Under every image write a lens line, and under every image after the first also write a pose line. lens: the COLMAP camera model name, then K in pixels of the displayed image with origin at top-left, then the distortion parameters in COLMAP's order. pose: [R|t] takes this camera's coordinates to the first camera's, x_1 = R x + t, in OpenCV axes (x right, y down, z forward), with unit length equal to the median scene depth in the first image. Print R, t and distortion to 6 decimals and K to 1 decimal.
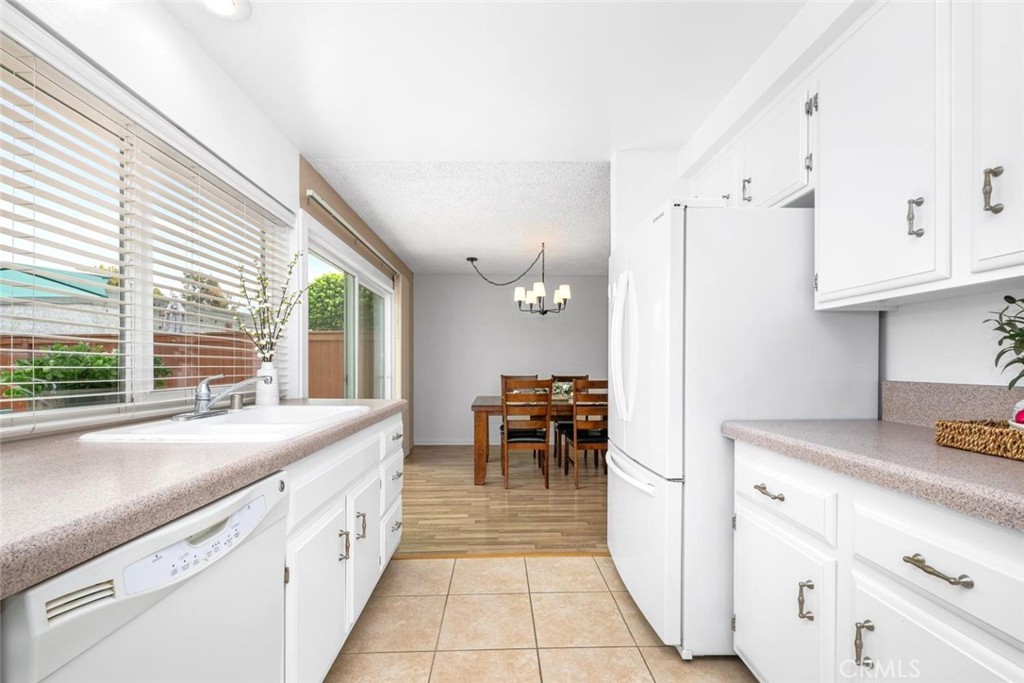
lens RADIAL K [[419.1, 0, 503.0], [0, 419.1, 367.1], [0, 0, 1]] dist [-0.000206, 0.000210]
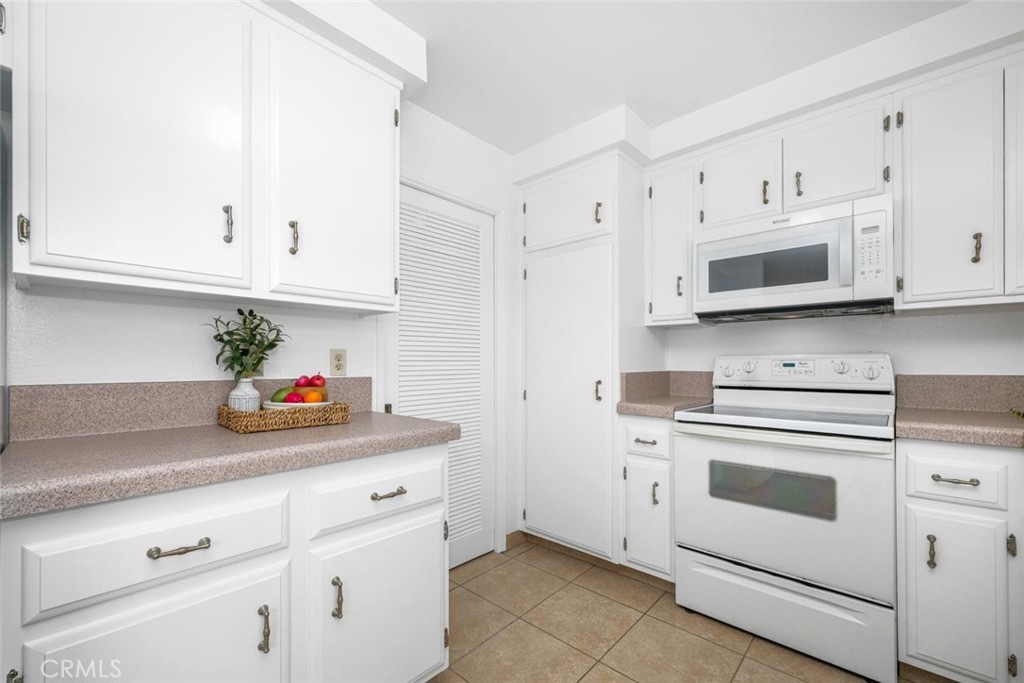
lens RADIAL K [[415.4, 0, 510.9], [0, 415.4, 363.1], [0, 0, 1]] dist [-0.000919, -0.000257]
pose [[-0.728865, -0.000935, 0.684657, -0.100540], [0.003668, 0.999979, 0.005271, -0.003478], [-0.684648, 0.006353, -0.728846, 0.503769]]
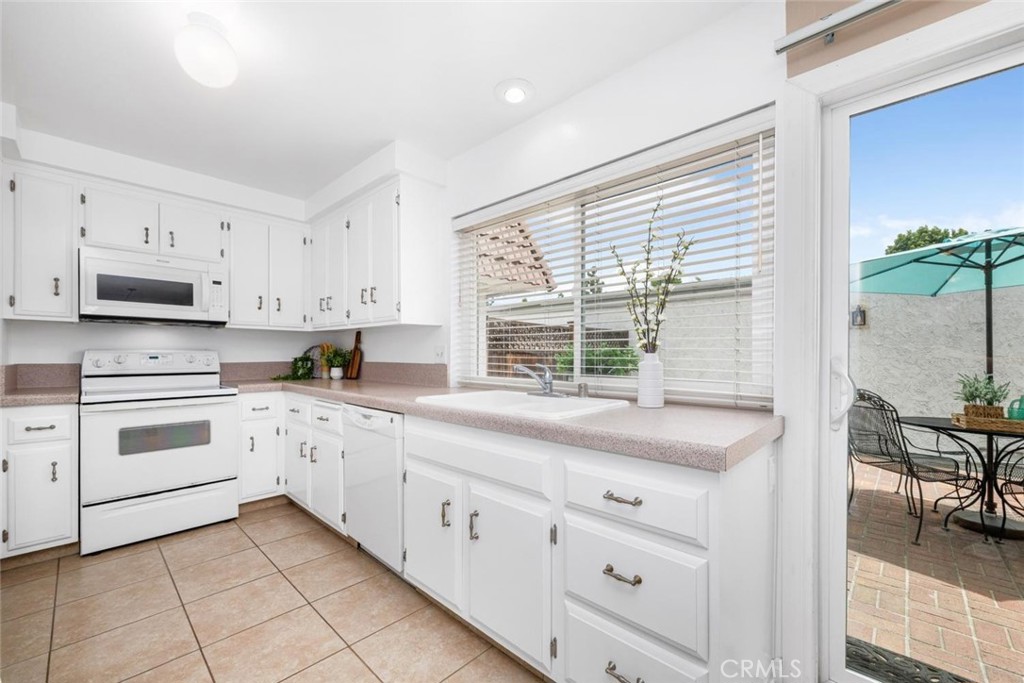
lens RADIAL K [[414.8, 0, 512.3], [0, 414.8, 354.7], [0, 0, 1]] dist [-0.000751, -0.000310]
pose [[-0.697074, -0.002968, -0.716993, 0.158472], [-0.005341, 0.999985, 0.001054, -0.007331], [0.716980, 0.004564, -0.697079, 0.997920]]
